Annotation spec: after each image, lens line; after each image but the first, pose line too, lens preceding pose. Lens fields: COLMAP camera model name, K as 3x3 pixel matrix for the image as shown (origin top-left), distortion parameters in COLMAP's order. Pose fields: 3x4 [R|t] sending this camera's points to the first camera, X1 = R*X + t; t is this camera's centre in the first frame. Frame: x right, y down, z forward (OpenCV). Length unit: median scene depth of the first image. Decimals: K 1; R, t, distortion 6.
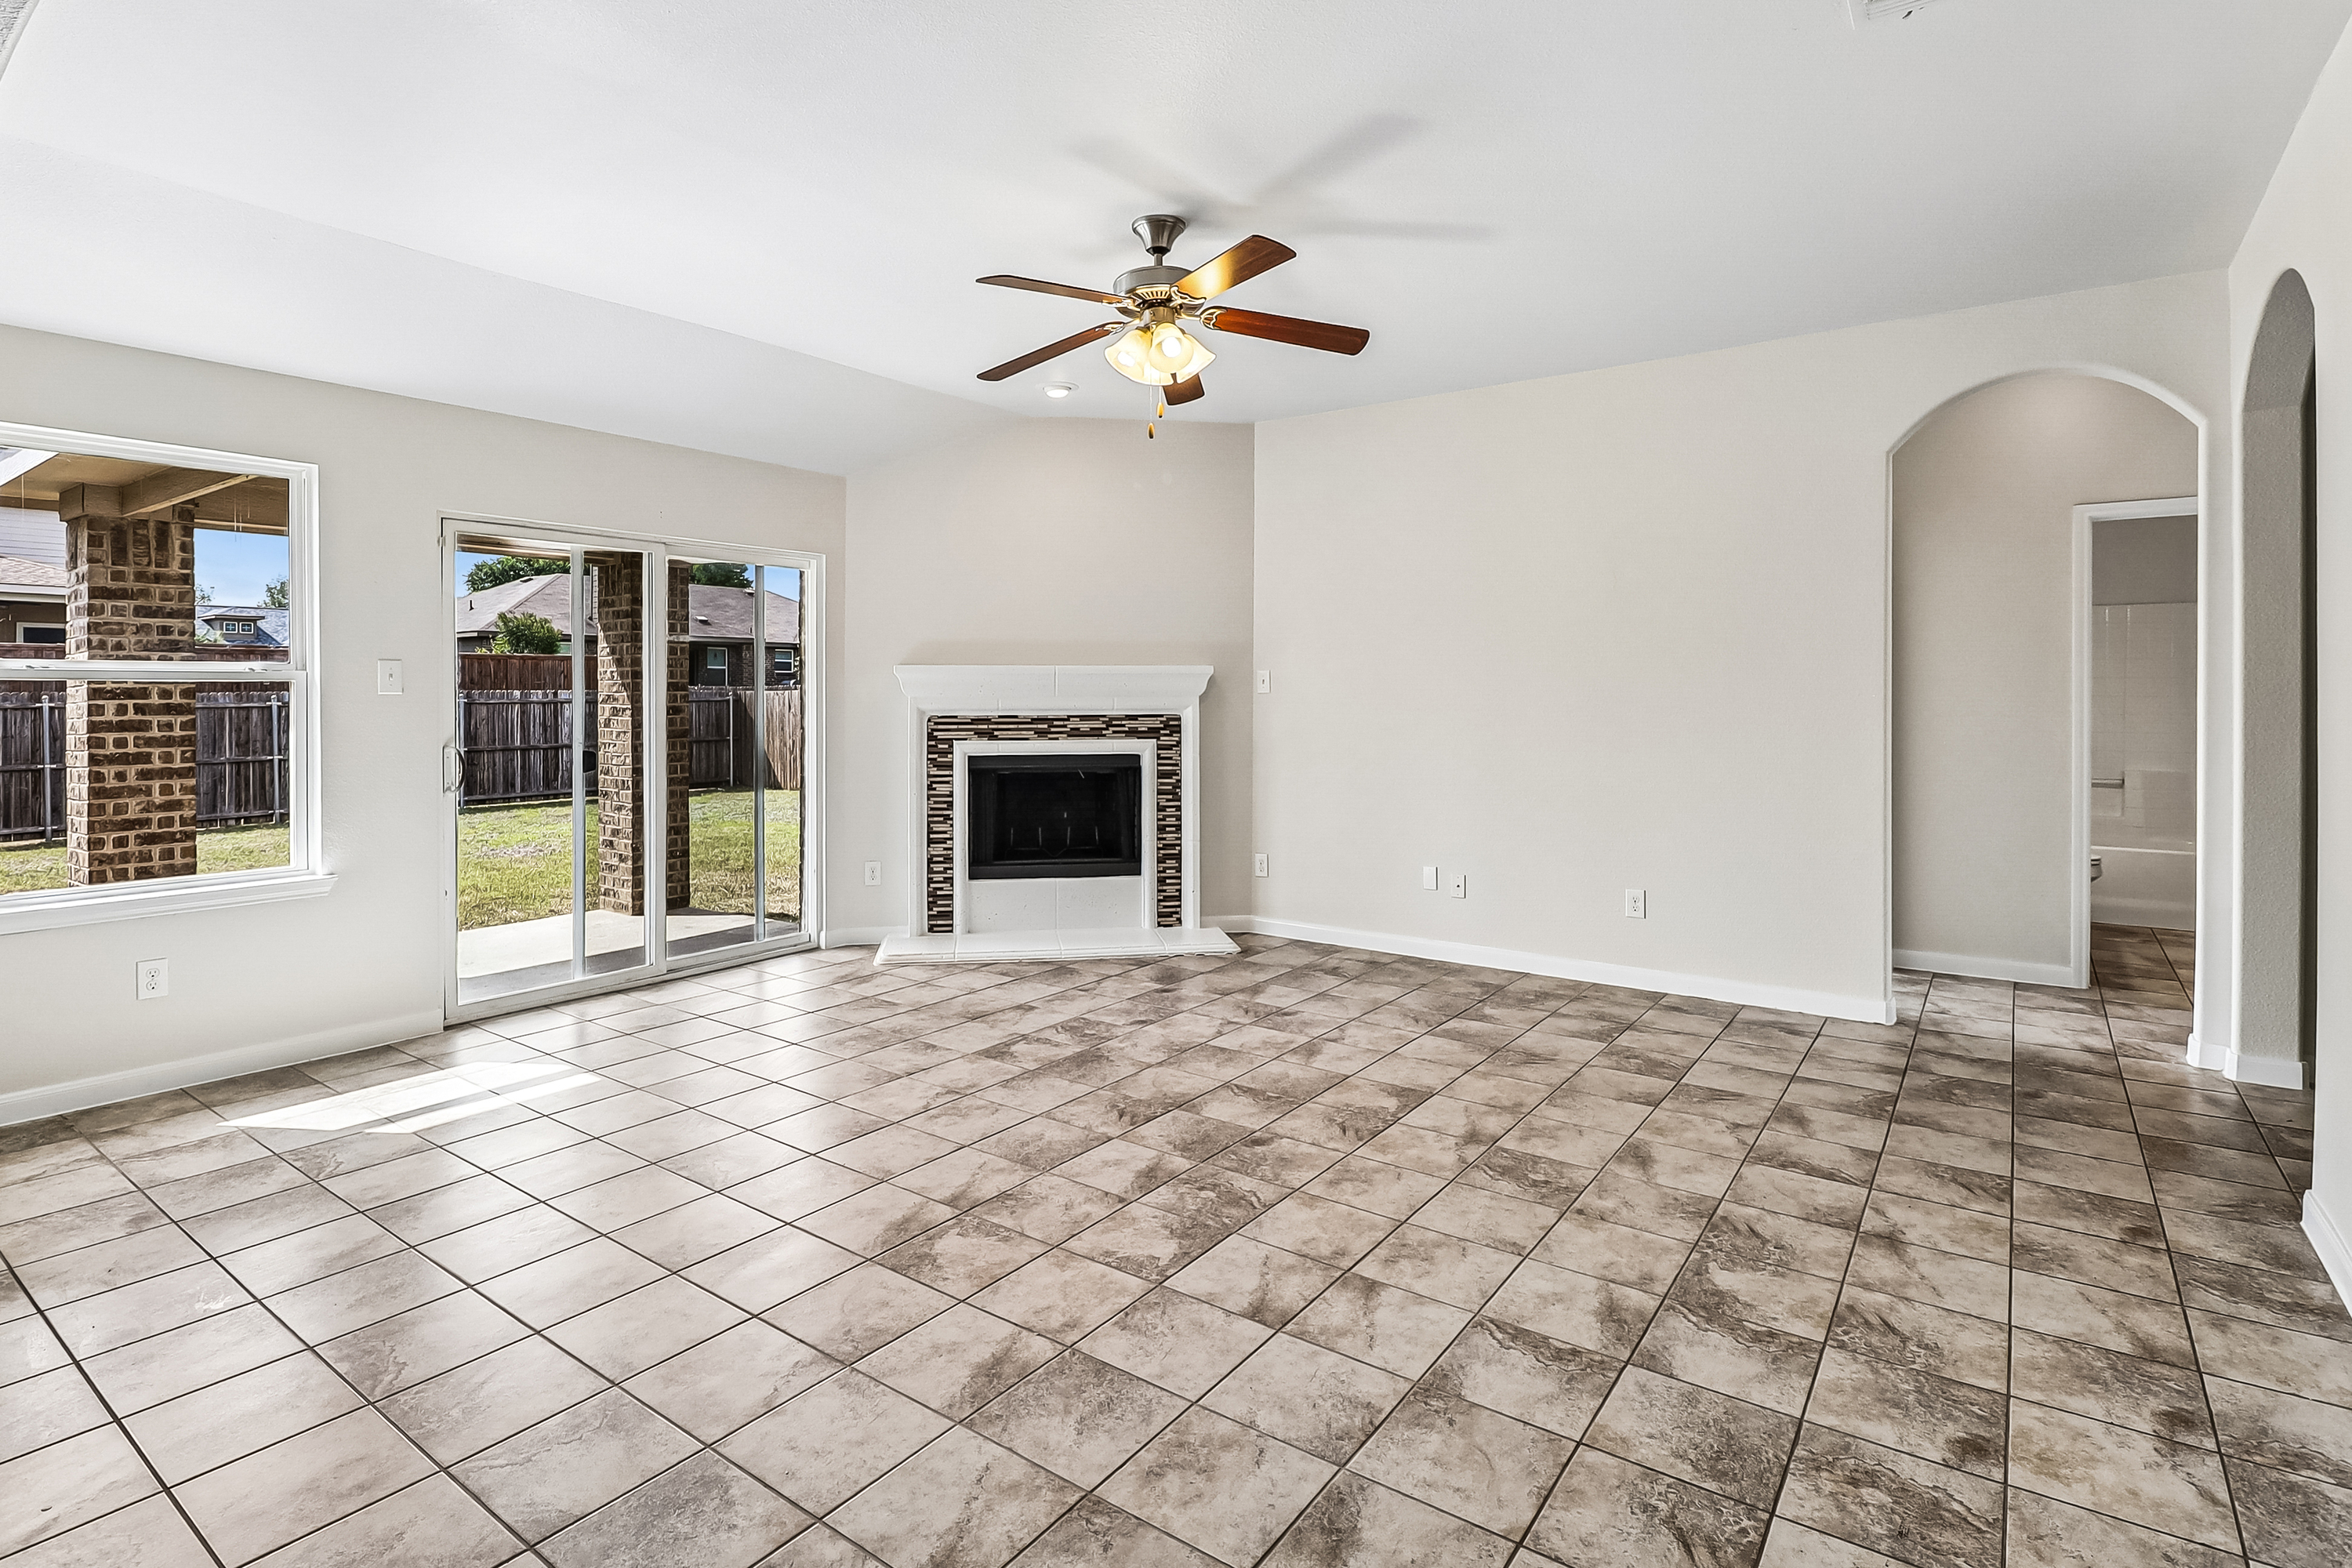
lens RADIAL K [[1149.5, 0, 1175.4], [0, 1149.5, 714.0], [0, 0, 1]] dist [0.012014, -0.007487]
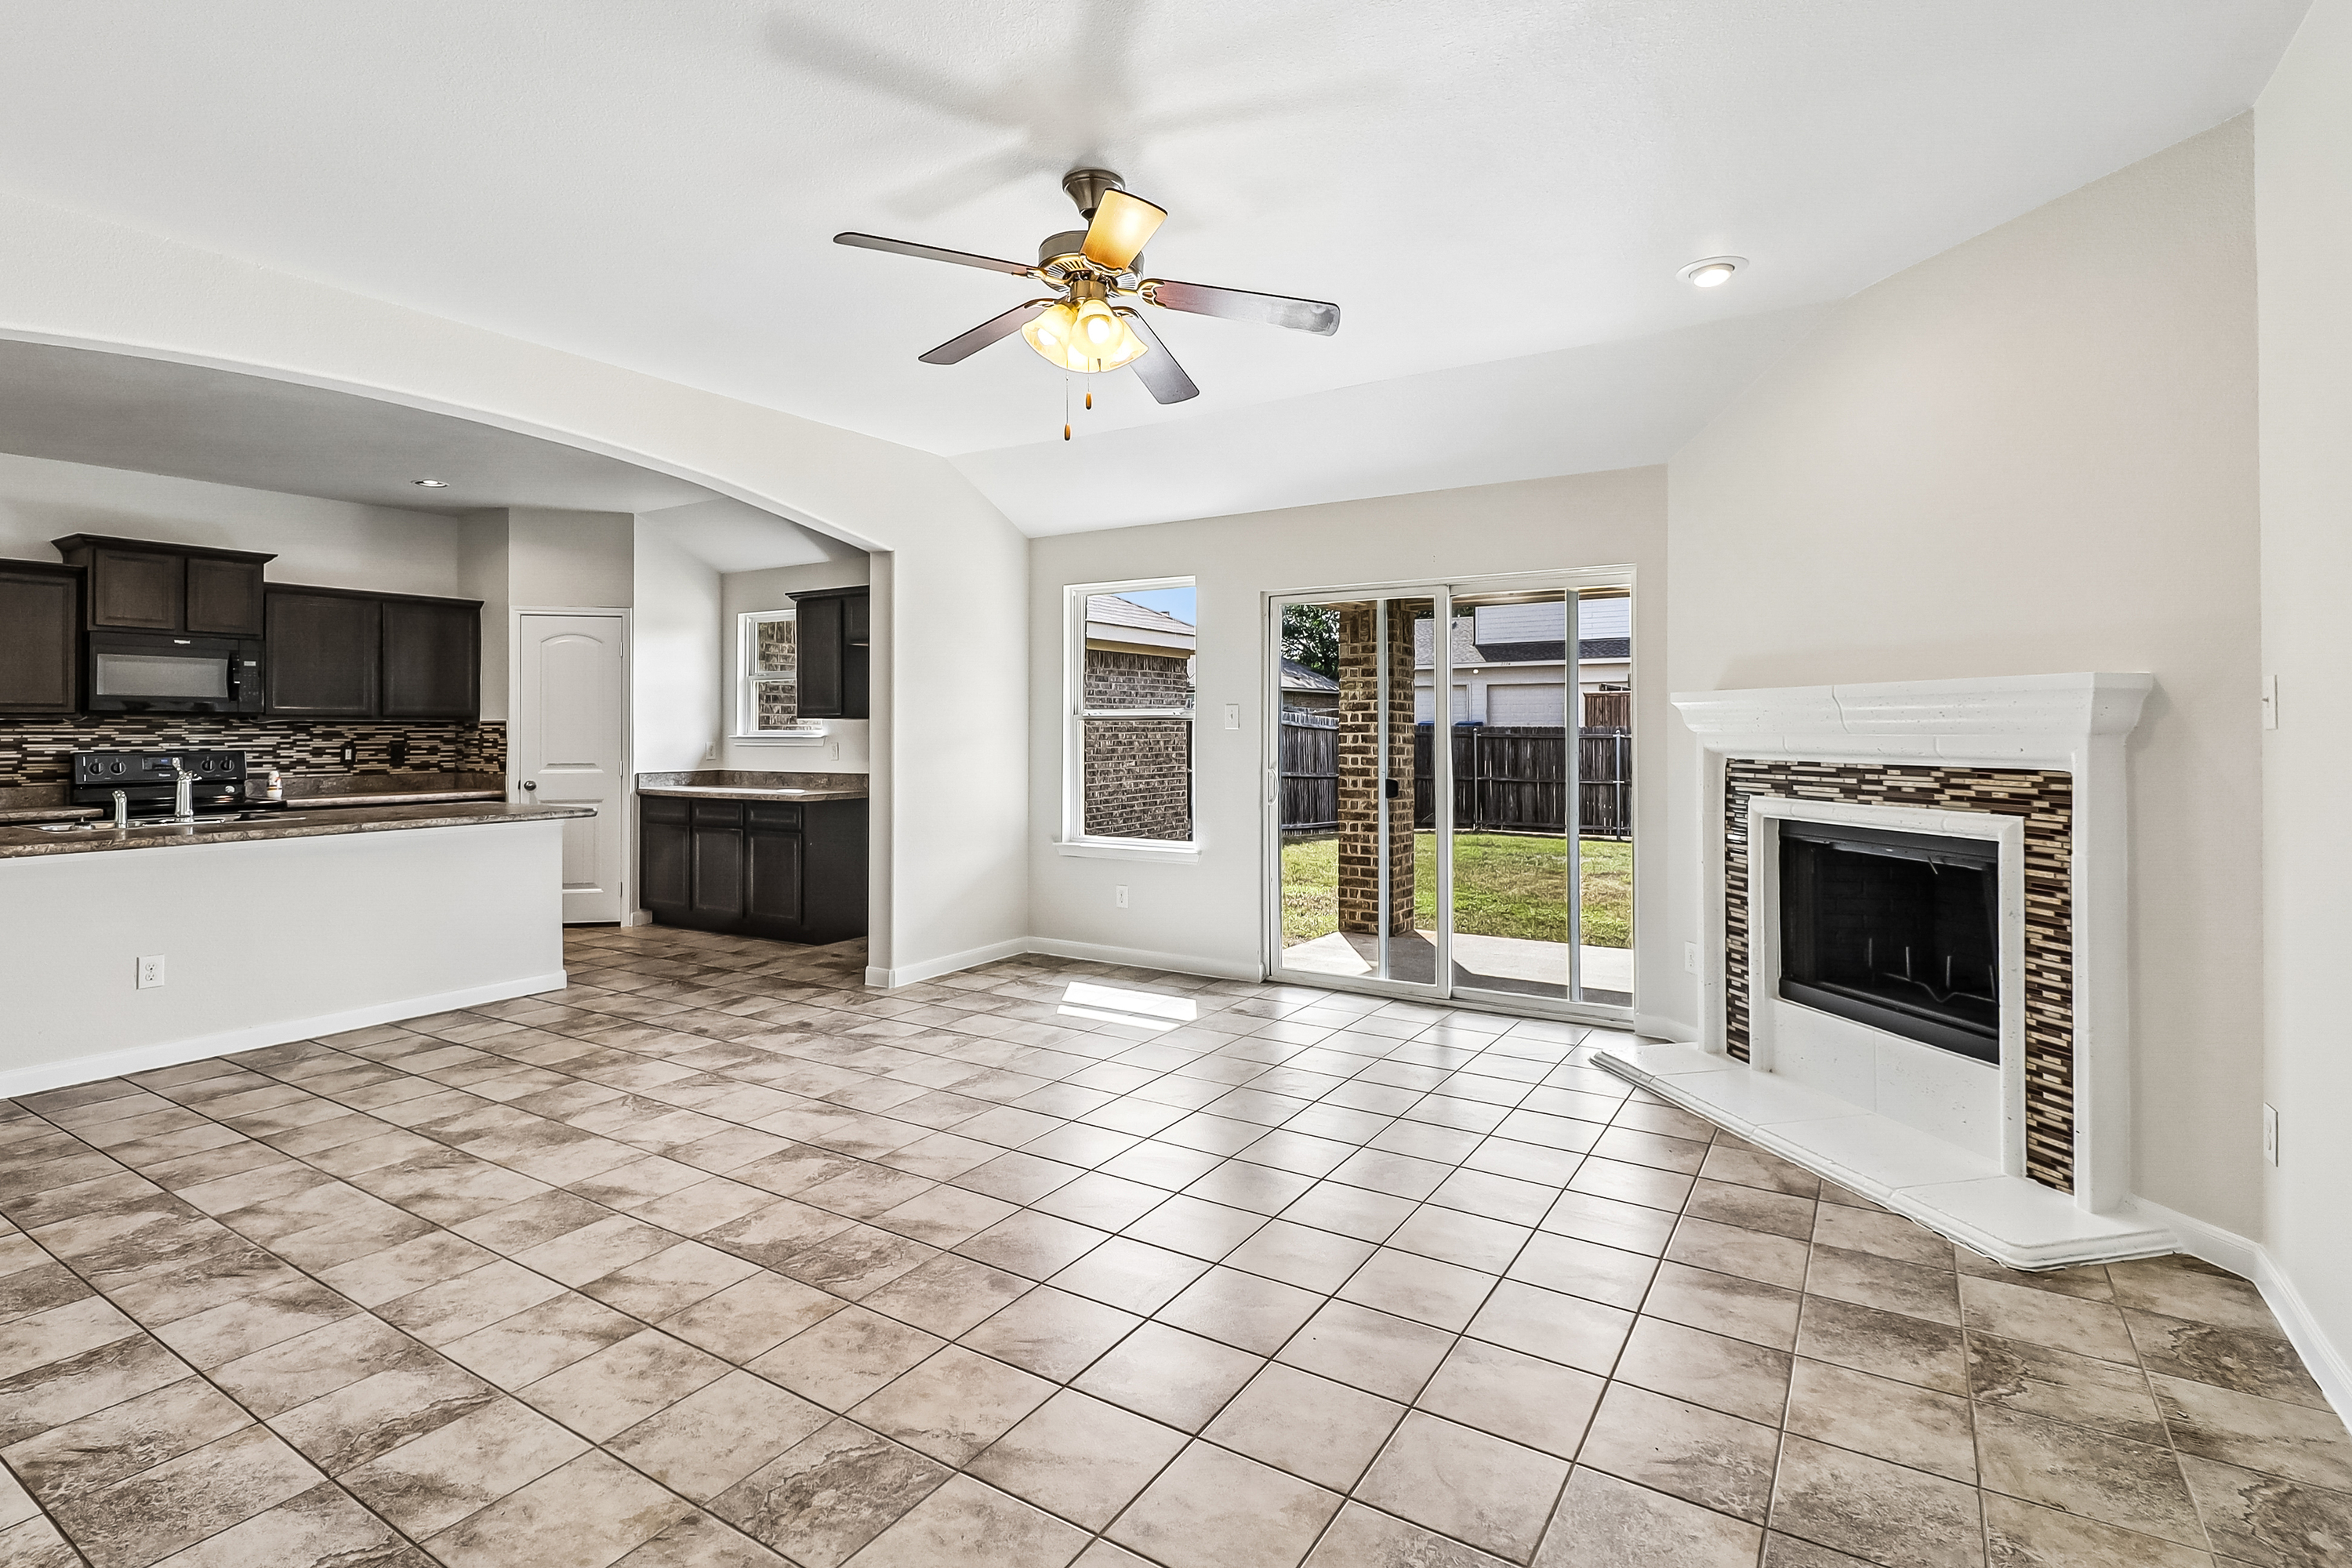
lens RADIAL K [[1149.5, 0, 1175.4], [0, 1149.5, 714.0], [0, 0, 1]] dist [0.012014, -0.007487]
pose [[0.062217, -0.011703, -0.997994, 0.499038], [-0.018455, 0.999747, -0.012874, -0.011276], [0.997892, 0.019219, 0.061985, 0.594326]]
